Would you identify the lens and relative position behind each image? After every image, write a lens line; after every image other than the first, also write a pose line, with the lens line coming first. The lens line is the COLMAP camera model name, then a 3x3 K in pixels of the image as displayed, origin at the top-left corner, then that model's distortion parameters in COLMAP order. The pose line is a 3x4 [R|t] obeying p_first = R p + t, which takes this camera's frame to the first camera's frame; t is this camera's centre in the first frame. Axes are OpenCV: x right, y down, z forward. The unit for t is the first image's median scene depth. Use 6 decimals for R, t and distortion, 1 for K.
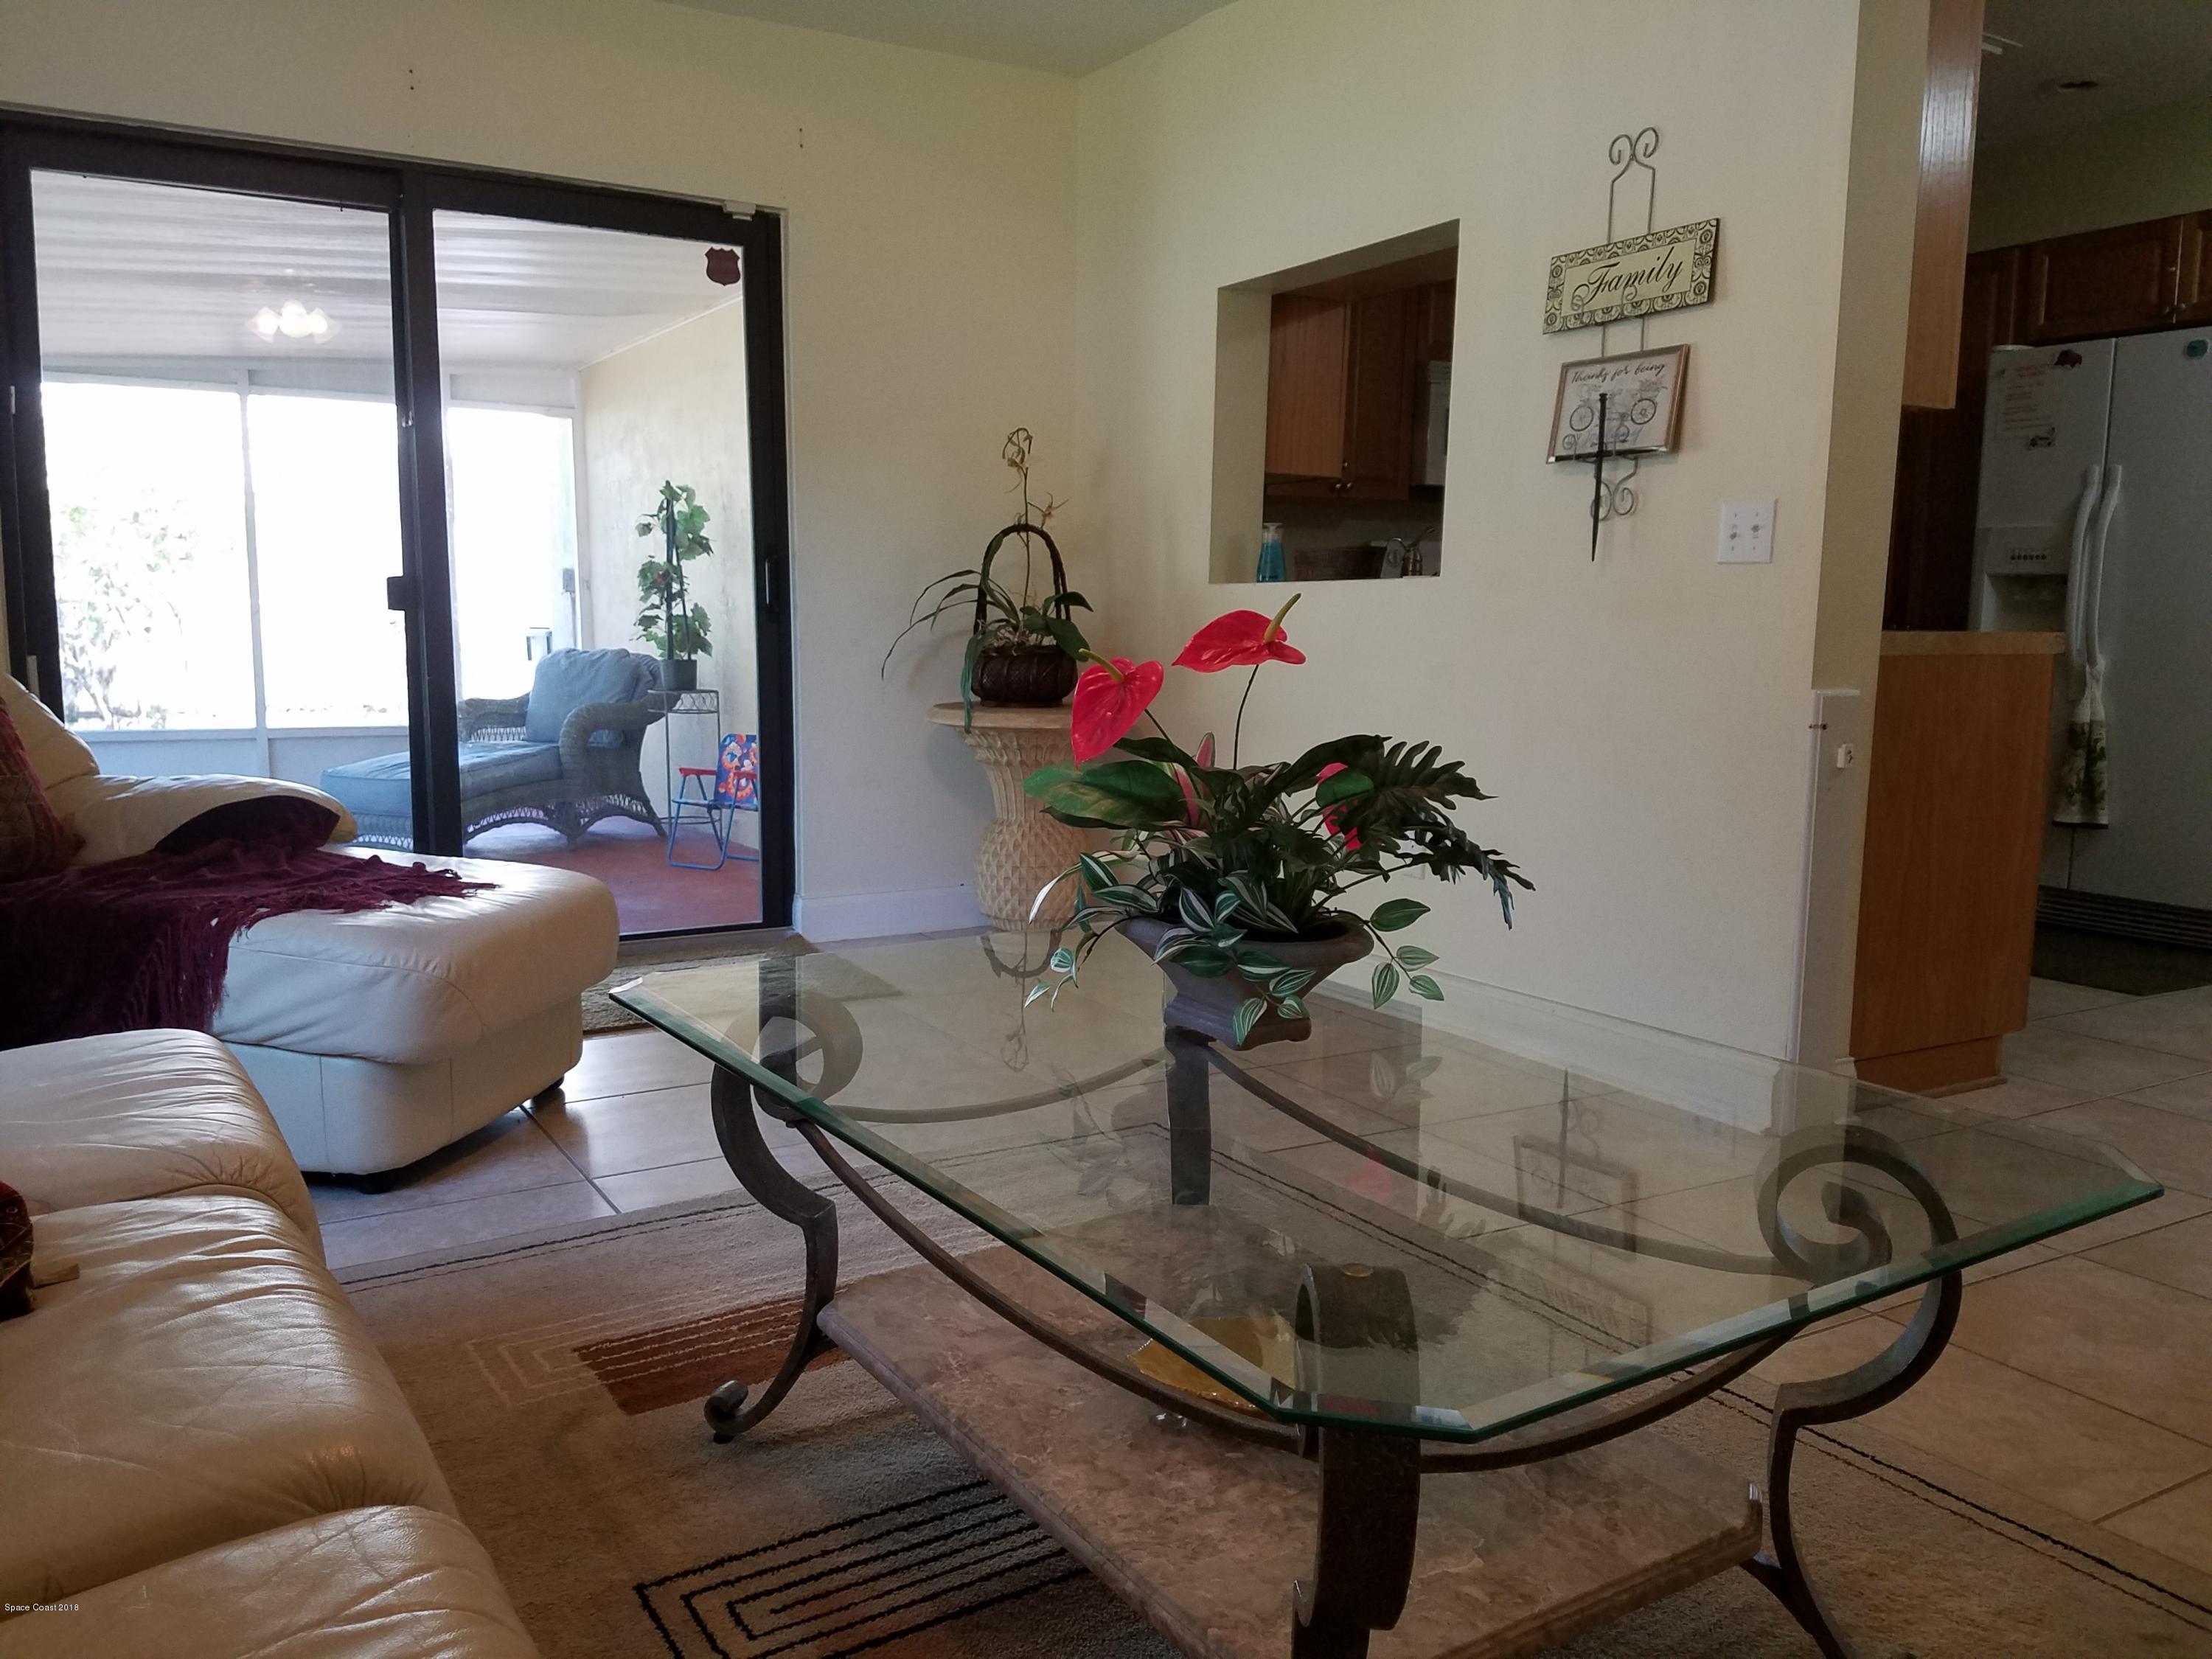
lens RADIAL K [[1699.7, 0, 1096.9], [0, 1699.7, 834.5], [0, 0, 1]] dist [0.034823, -0.030761]
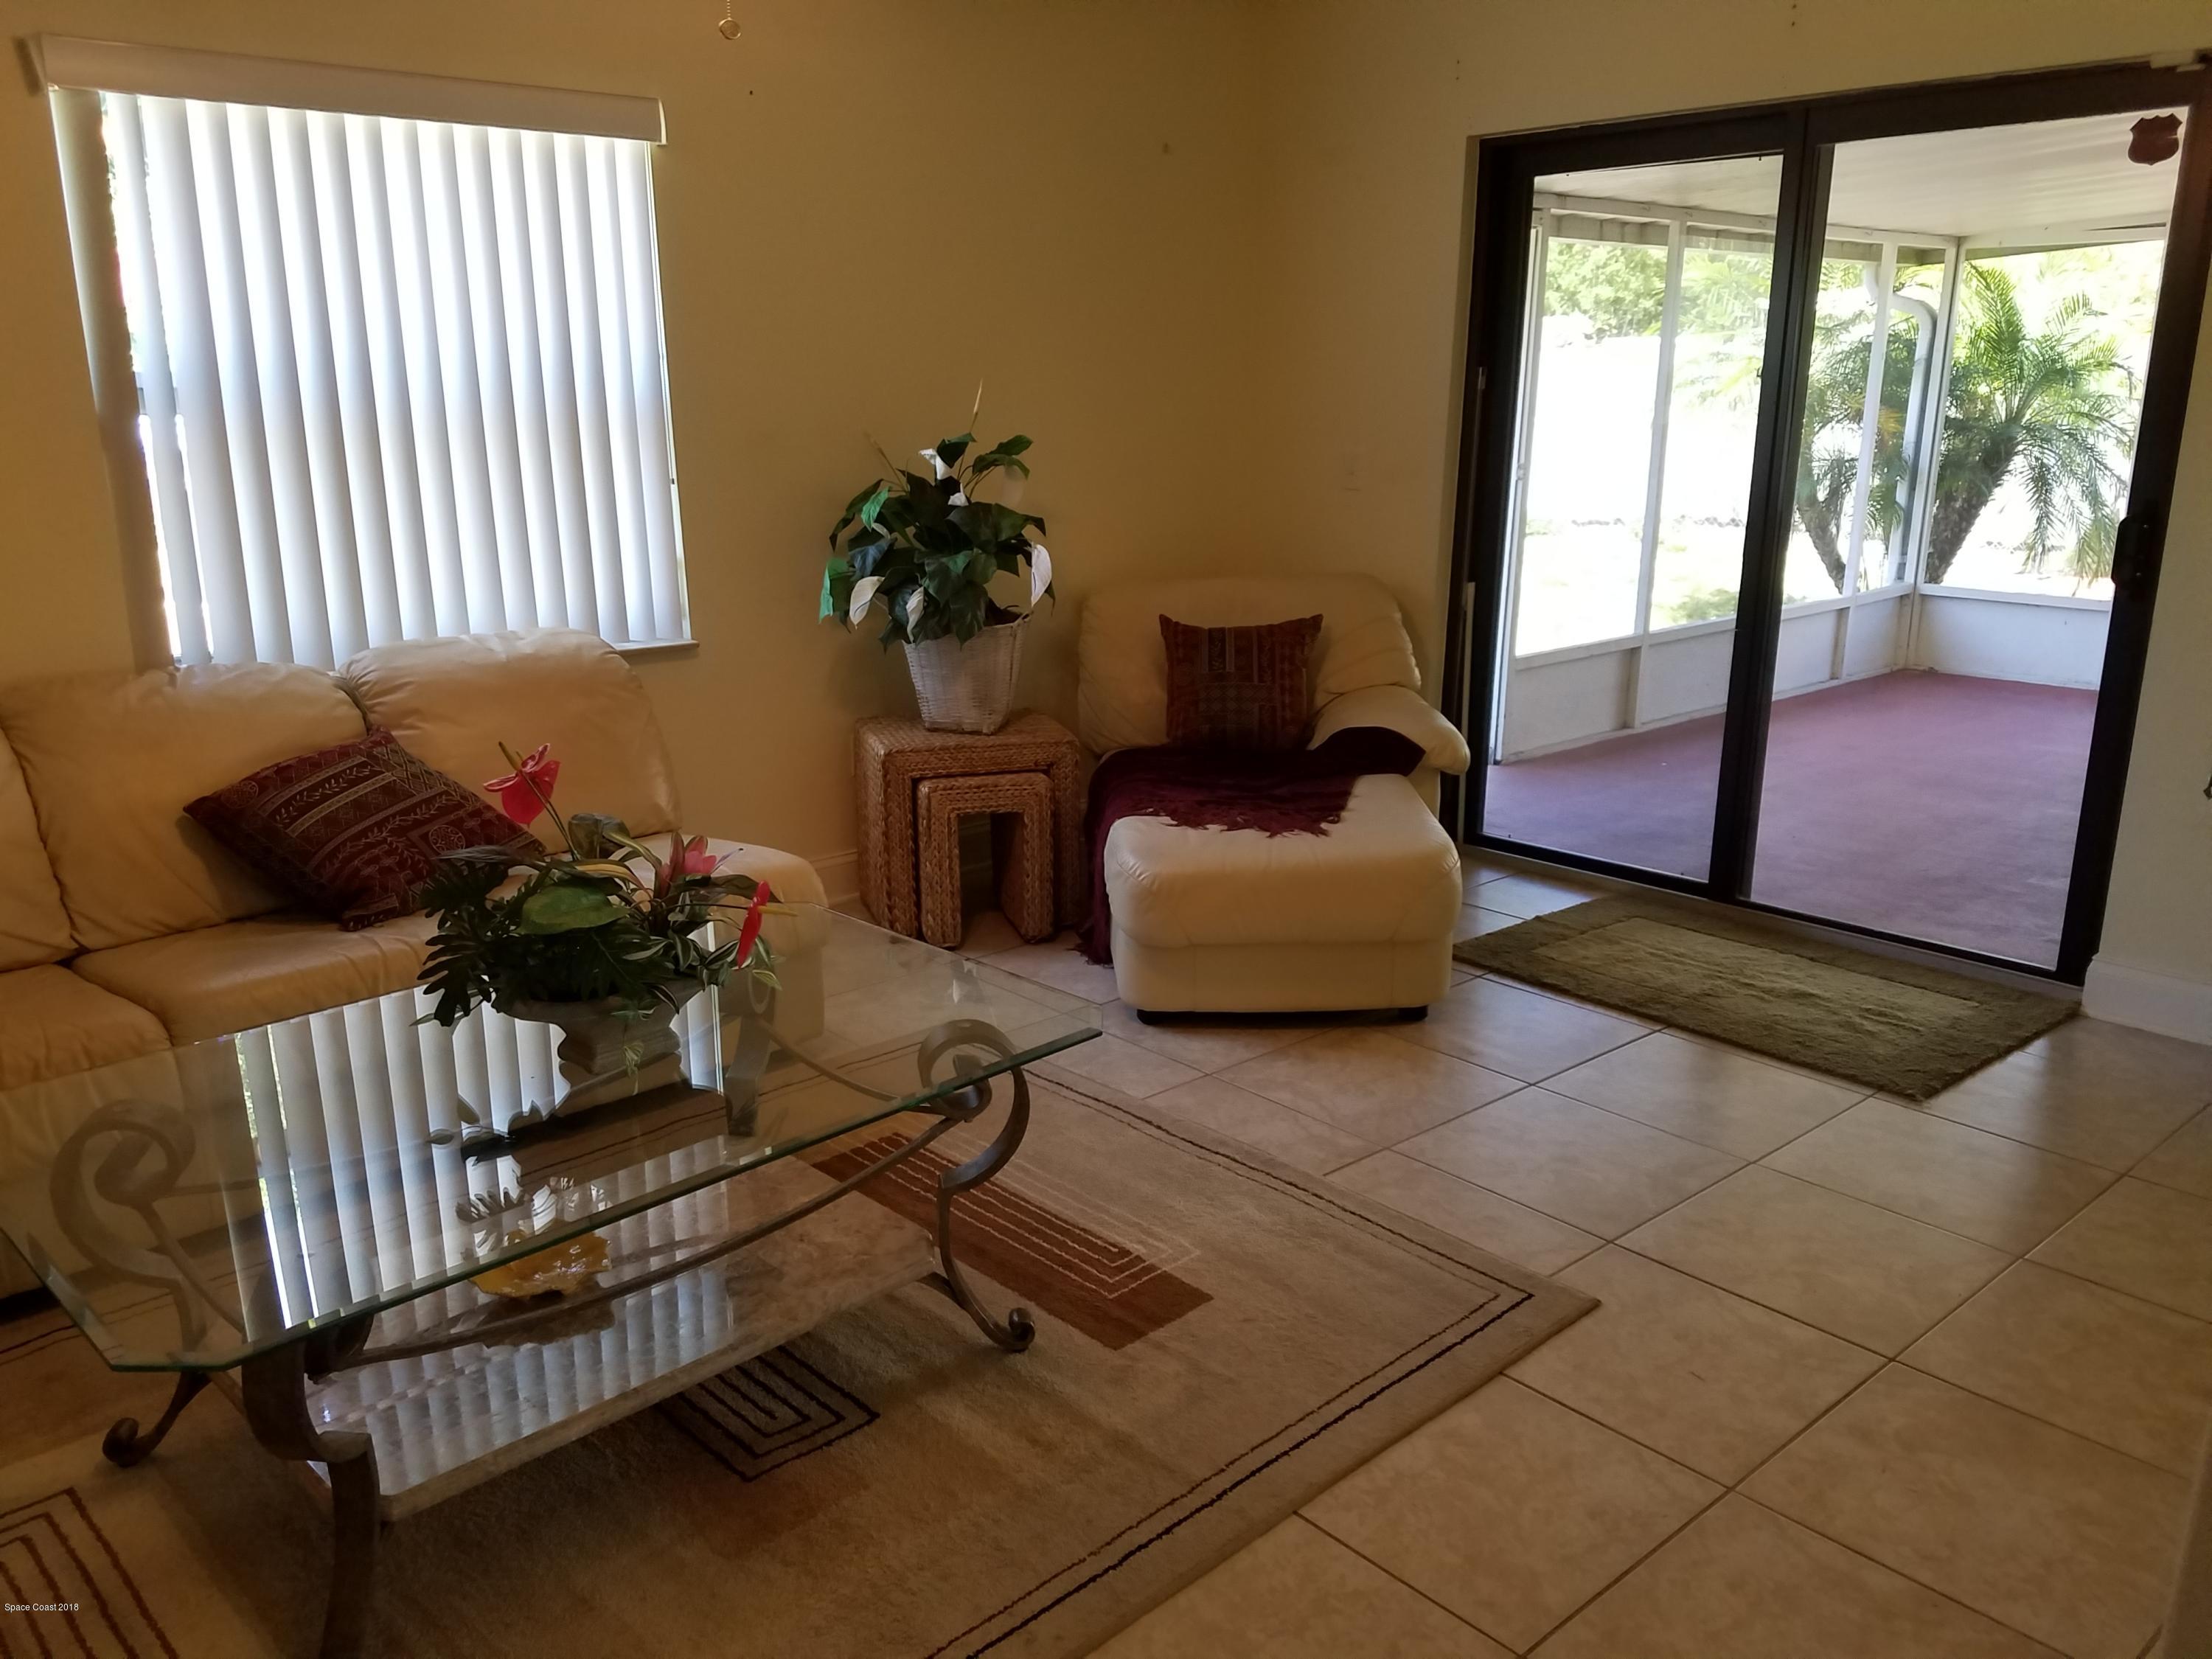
lens RADIAL K [[1699.7, 0, 1096.4], [0, 1699.7, 837.8], [0, 0, 1]] dist [0.034823, -0.030761]
pose [[0.197744, 0.253077, -0.947021, 0.685552], [-0.131927, 0.964180, 0.230115, -0.199769], [0.971335, 0.079433, 0.224049, 0.538265]]
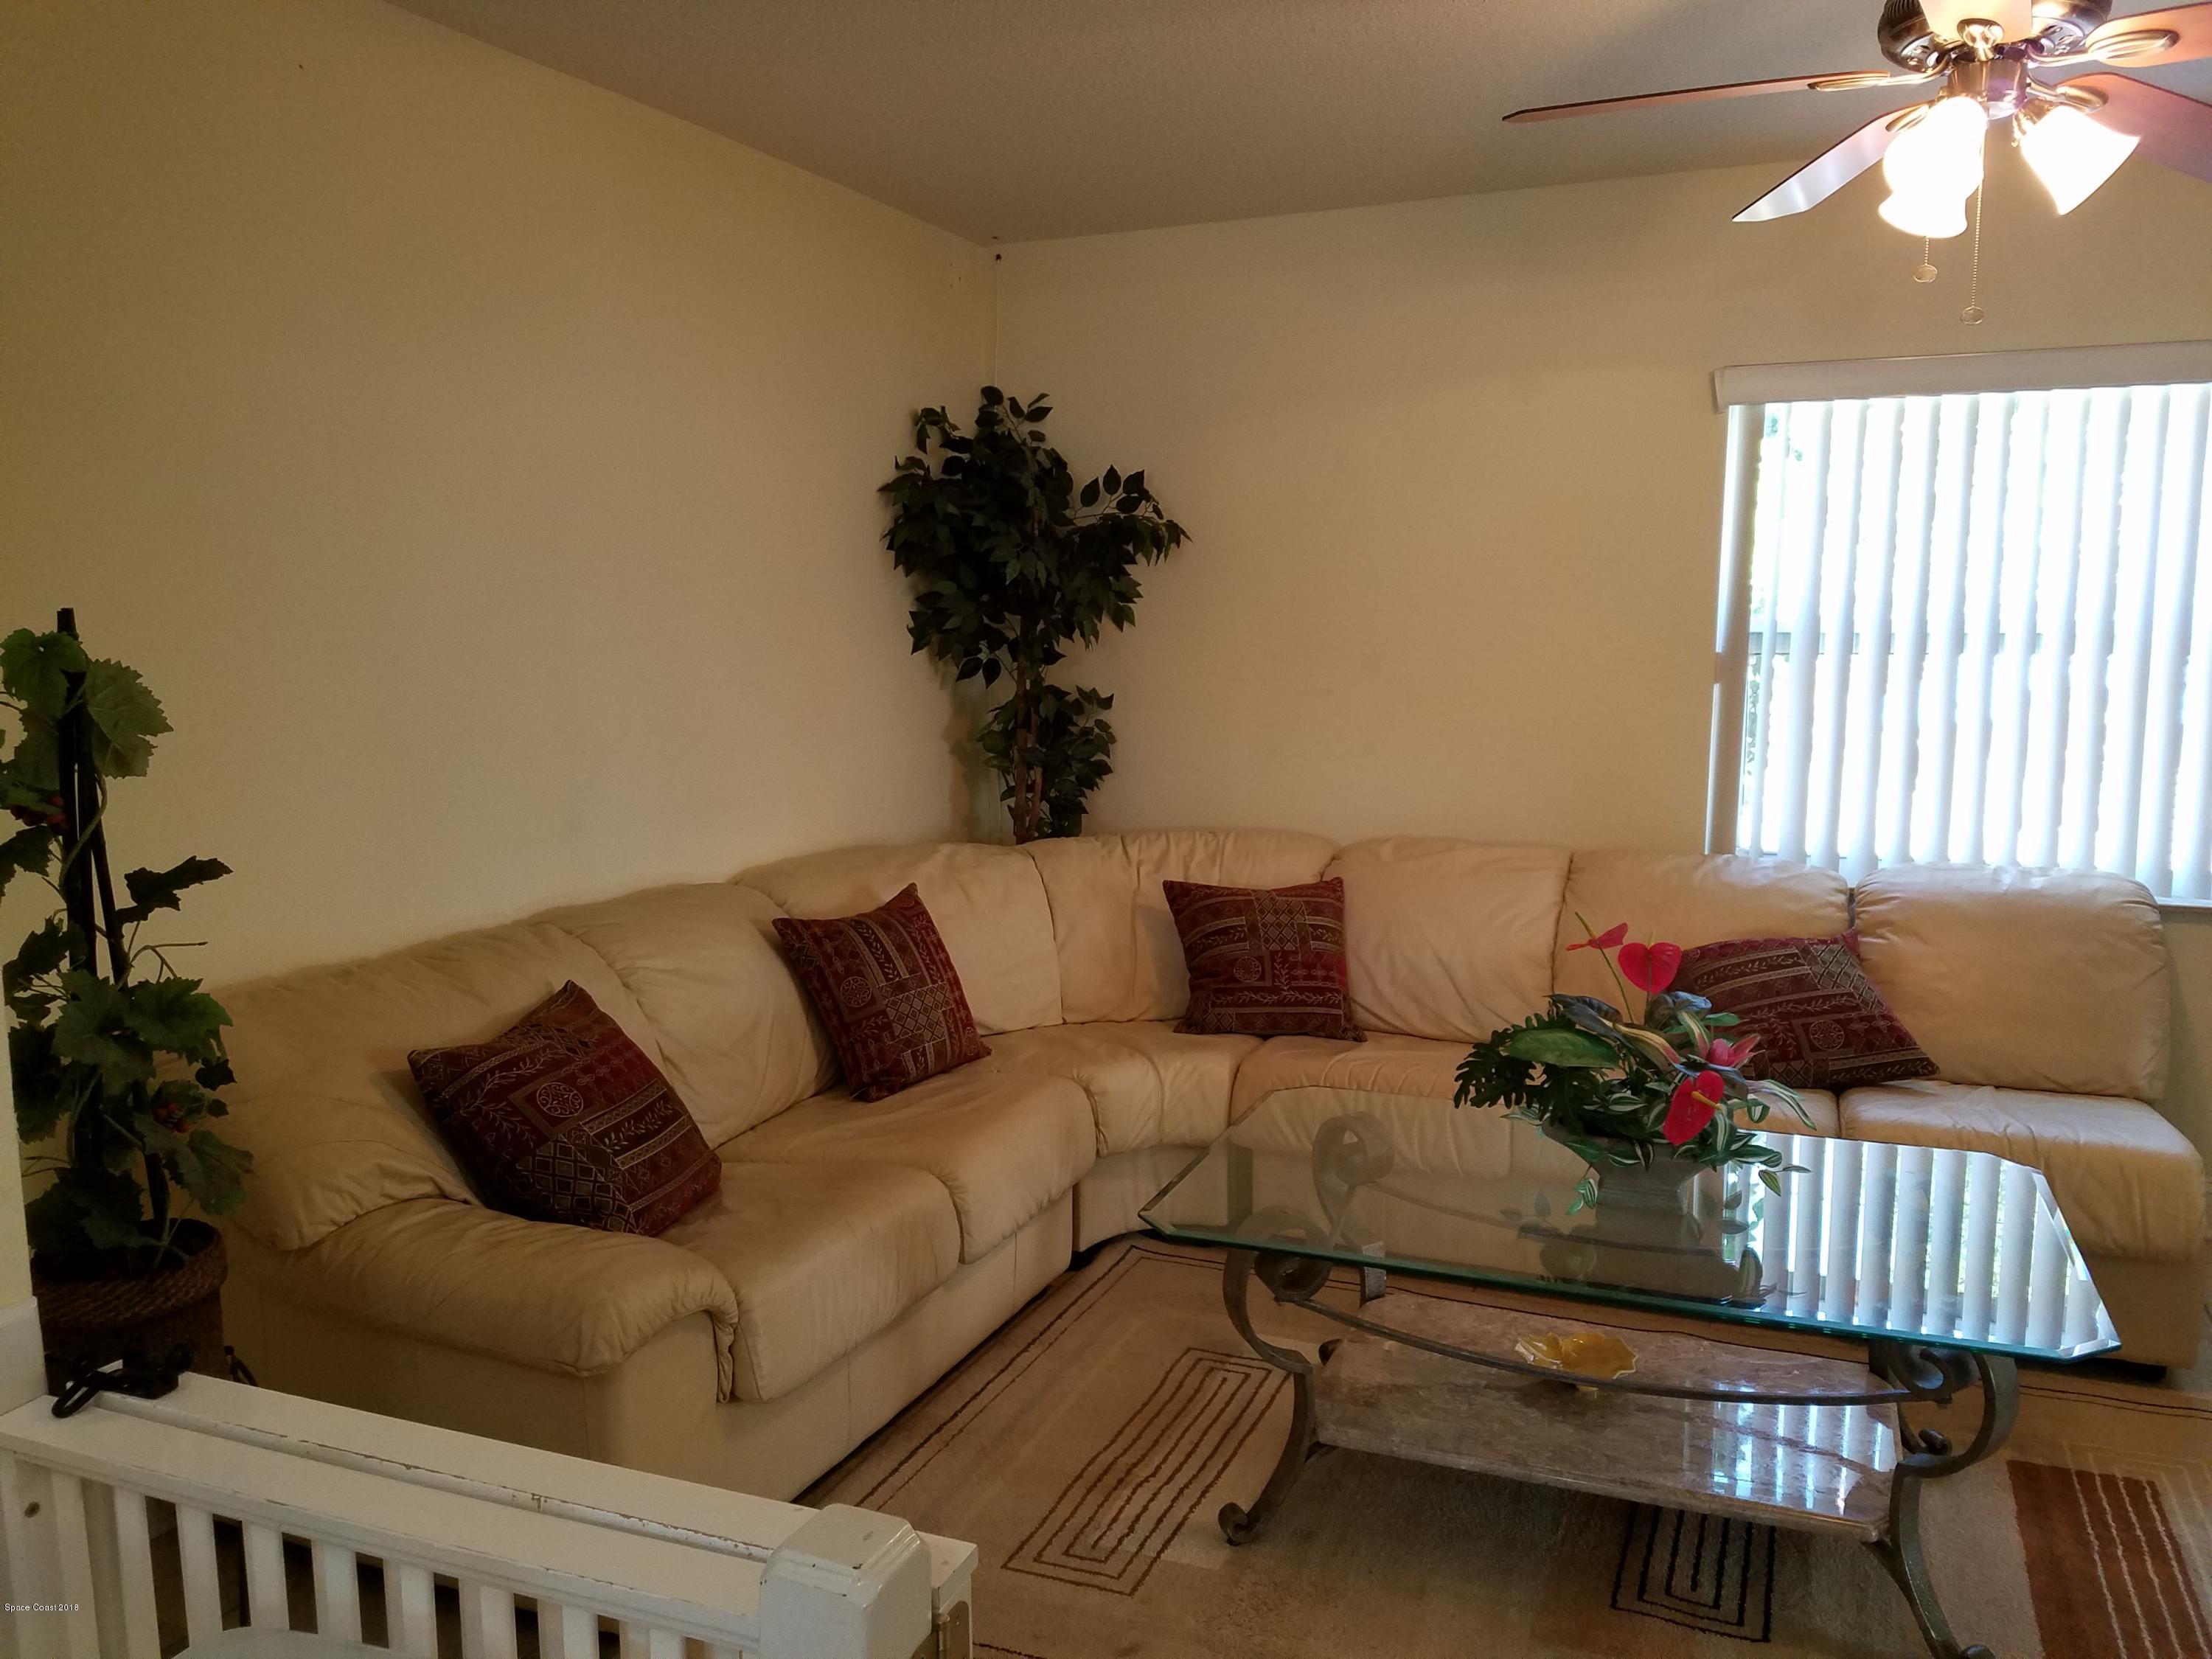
lens RADIAL K [[1699.7, 0, 1101.3], [0, 1699.7, 833.8], [0, 0, 1]] dist [0.034823, -0.030761]
pose [[-0.816798, 0.073403, -0.572235, 0.665962], [-0.075635, 0.969688, 0.232346, -0.258547], [0.571944, 0.233060, -0.786488, 0.927791]]
